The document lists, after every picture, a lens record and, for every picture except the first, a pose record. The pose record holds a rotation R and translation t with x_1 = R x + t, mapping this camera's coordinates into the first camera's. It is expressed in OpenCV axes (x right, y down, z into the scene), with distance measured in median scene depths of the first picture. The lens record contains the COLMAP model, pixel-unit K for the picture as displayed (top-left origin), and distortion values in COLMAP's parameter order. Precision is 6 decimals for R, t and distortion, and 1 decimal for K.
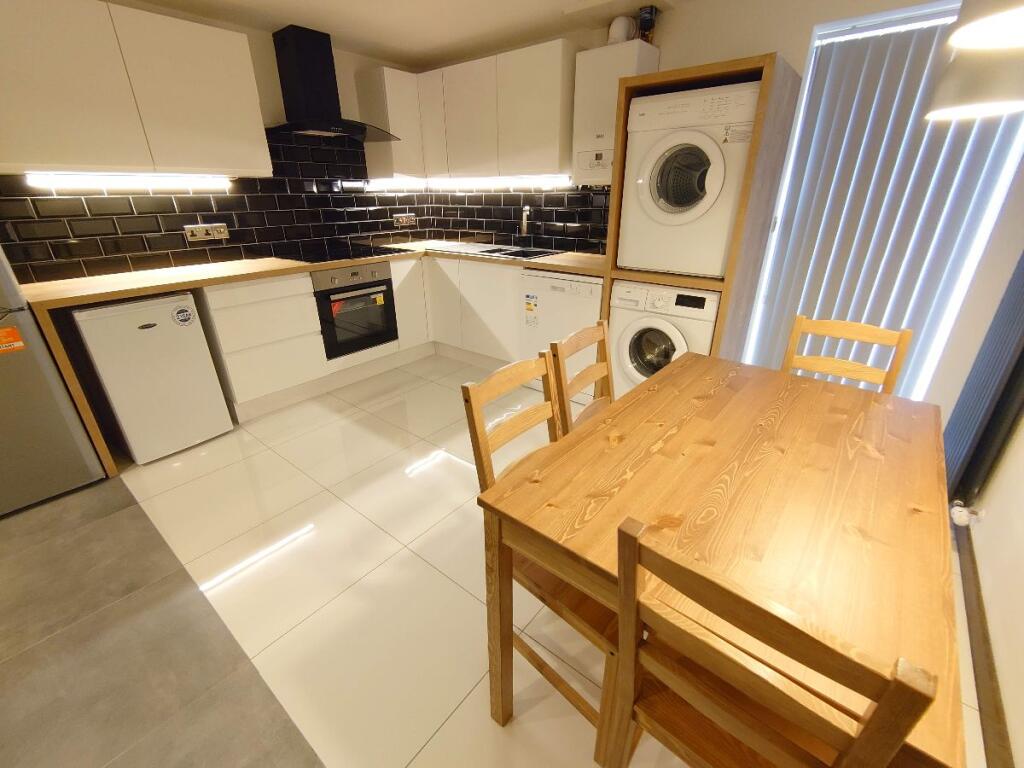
lens RADIAL K [[436.1, 0, 512.4], [0, 436.1, 382.9], [0, 0, 1]] dist [-0.004261, -0.000932]
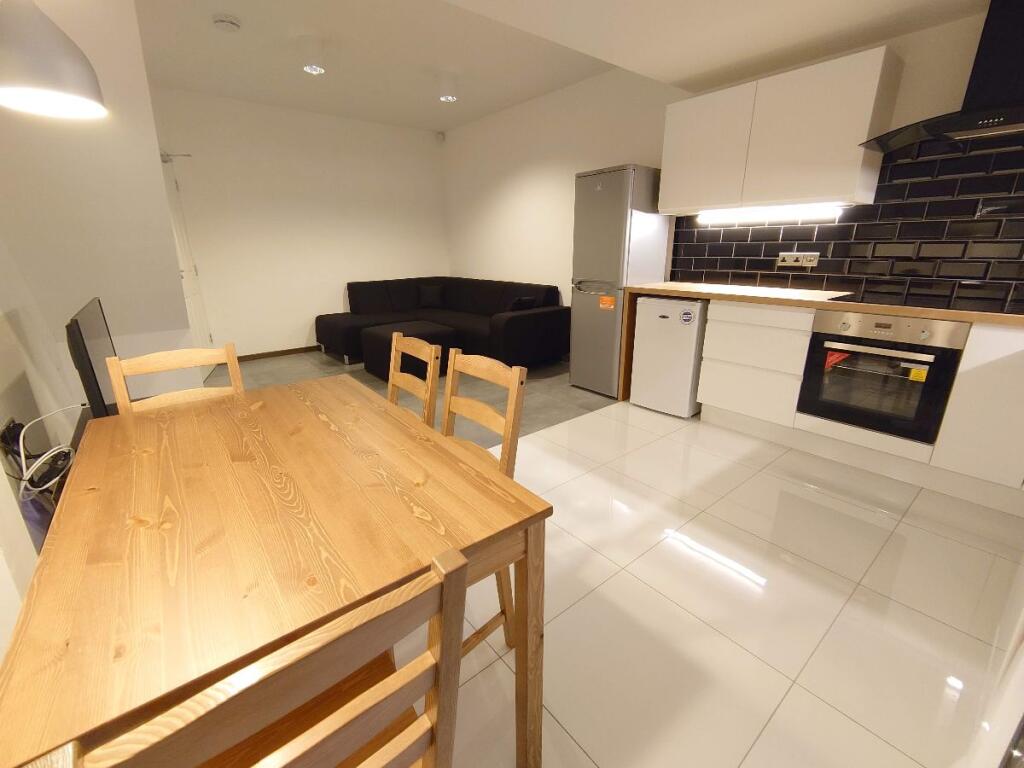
lens RADIAL K [[436.1, 0, 513.1], [0, 436.1, 382.0], [0, 0, 1]] dist [-0.004261, -0.000932]
pose [[-0.194544, 0.306008, -0.931940, 0.497684], [-0.380260, 0.852267, 0.359227, -0.212826], [0.904188, 0.424265, -0.049441, 0.562944]]
